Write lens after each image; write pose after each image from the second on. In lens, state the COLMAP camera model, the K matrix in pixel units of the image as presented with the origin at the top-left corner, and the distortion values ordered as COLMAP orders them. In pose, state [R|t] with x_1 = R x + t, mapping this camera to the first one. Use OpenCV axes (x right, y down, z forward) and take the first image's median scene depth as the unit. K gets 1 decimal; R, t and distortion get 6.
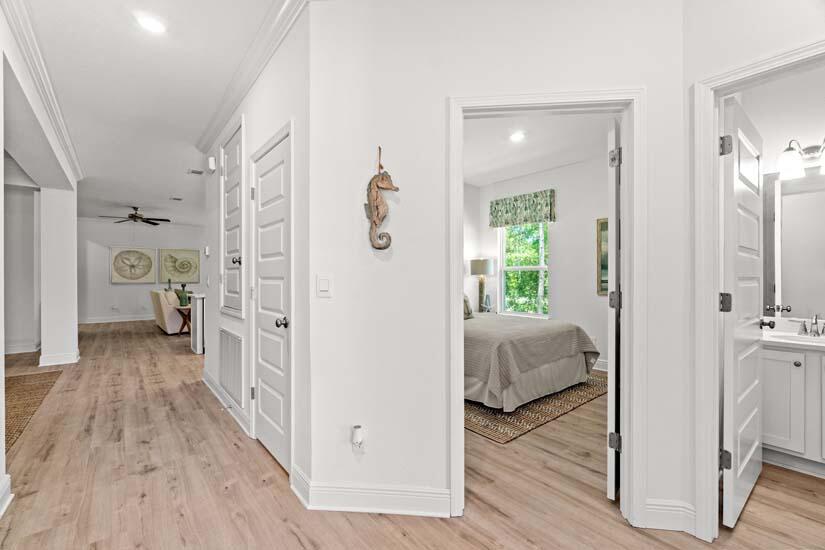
lens RADIAL K [[357.3, 0, 409.2], [0, 357.3, 275.2], [0, 0, 1]] dist [0.000554, 0.000496]
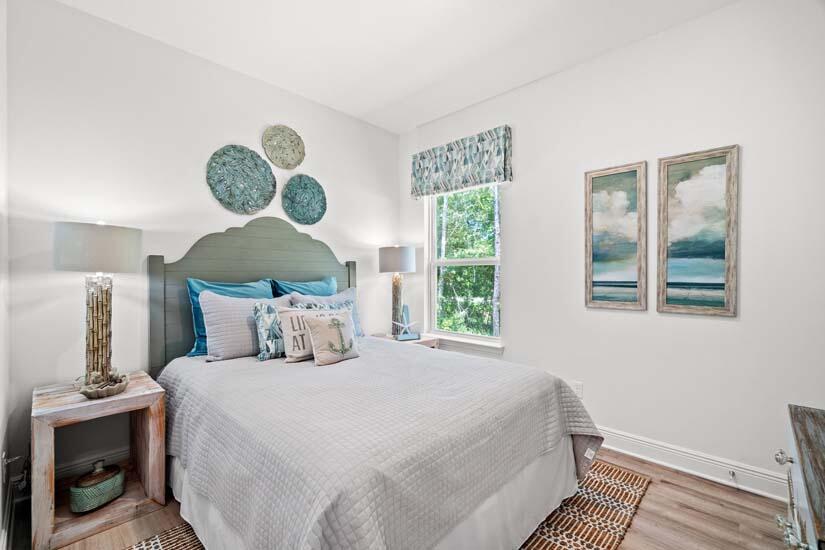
lens RADIAL K [[357.3, 0, 409.2], [0, 357.3, 275.2], [0, 0, 1]] dist [0.000554, 0.000496]
pose [[0.994222, -0.000844, 0.107338, 0.162353], [0.000459, 0.999993, 0.003609, 0.001799], [-0.107340, -0.003539, 0.994216, 0.398756]]
